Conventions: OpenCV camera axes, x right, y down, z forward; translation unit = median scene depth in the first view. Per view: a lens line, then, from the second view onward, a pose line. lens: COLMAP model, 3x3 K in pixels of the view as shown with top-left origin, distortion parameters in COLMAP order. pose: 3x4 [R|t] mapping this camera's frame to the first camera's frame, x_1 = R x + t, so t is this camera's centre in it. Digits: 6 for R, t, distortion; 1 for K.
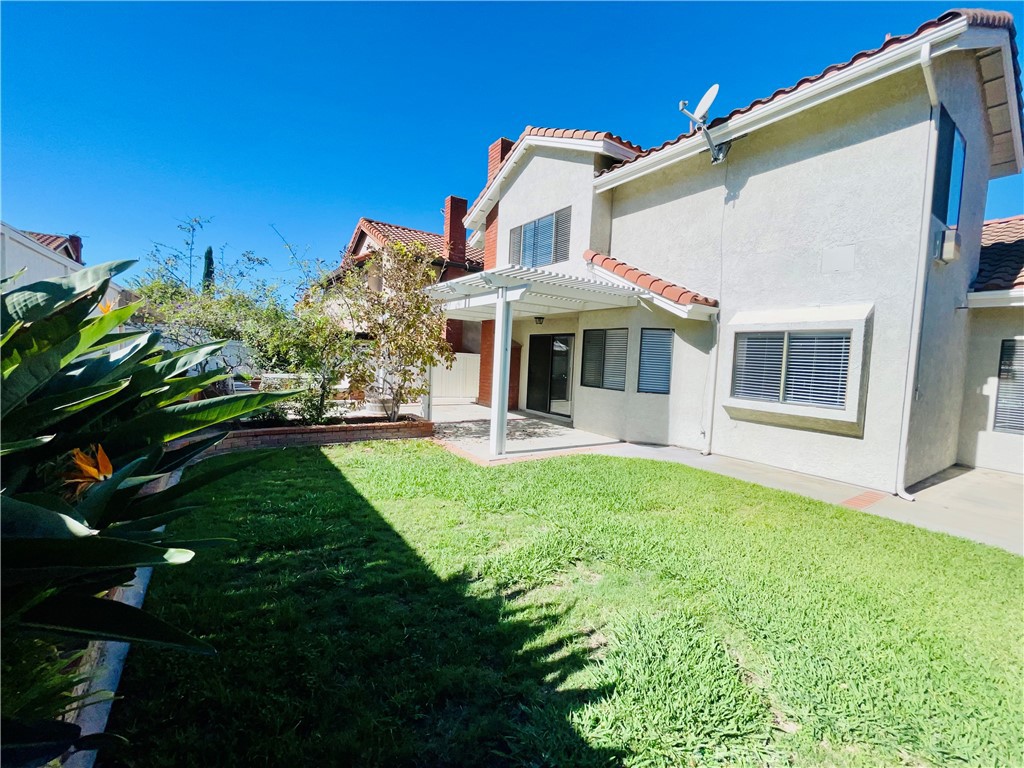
lens RADIAL K [[415.2, 0, 510.6], [0, 415.2, 381.5], [0, 0, 1]] dist [-0.002153, -0.000379]
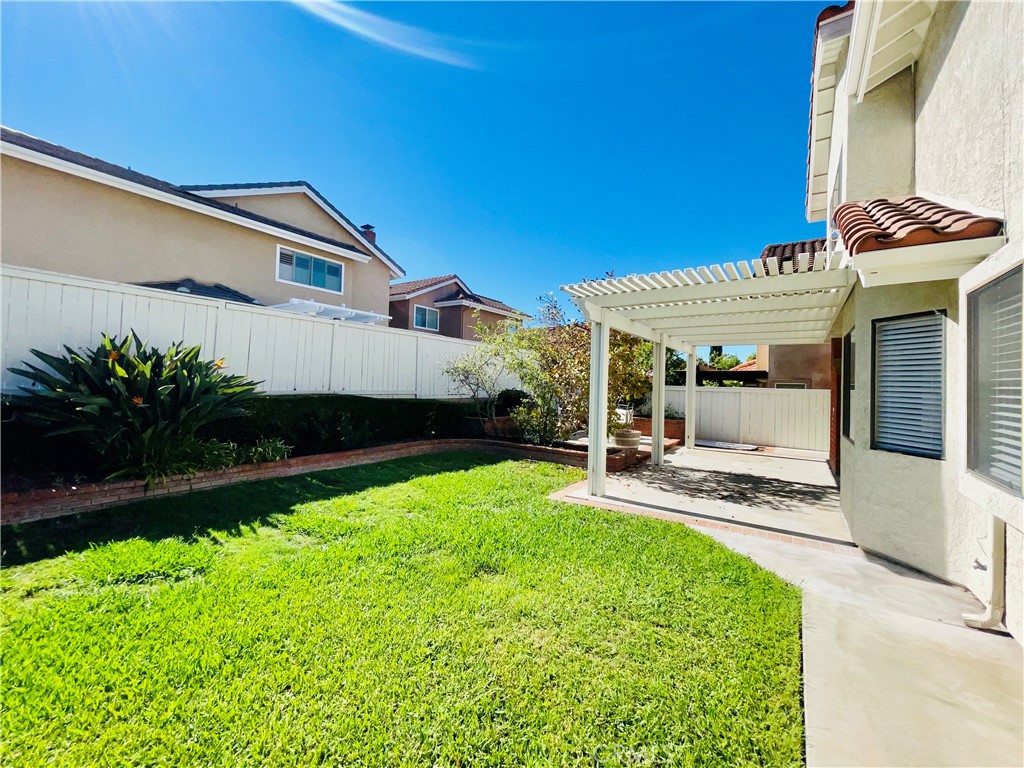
lens RADIAL K [[415.2, 0, 512.2], [0, 415.2, 379.1], [0, 0, 1]] dist [-0.002153, -0.000379]
pose [[0.364173, -0.050063, -0.929985, 0.620708], [-0.066721, 0.994586, -0.079668, 0.011724], [0.928938, 0.091062, 0.358861, 0.421445]]
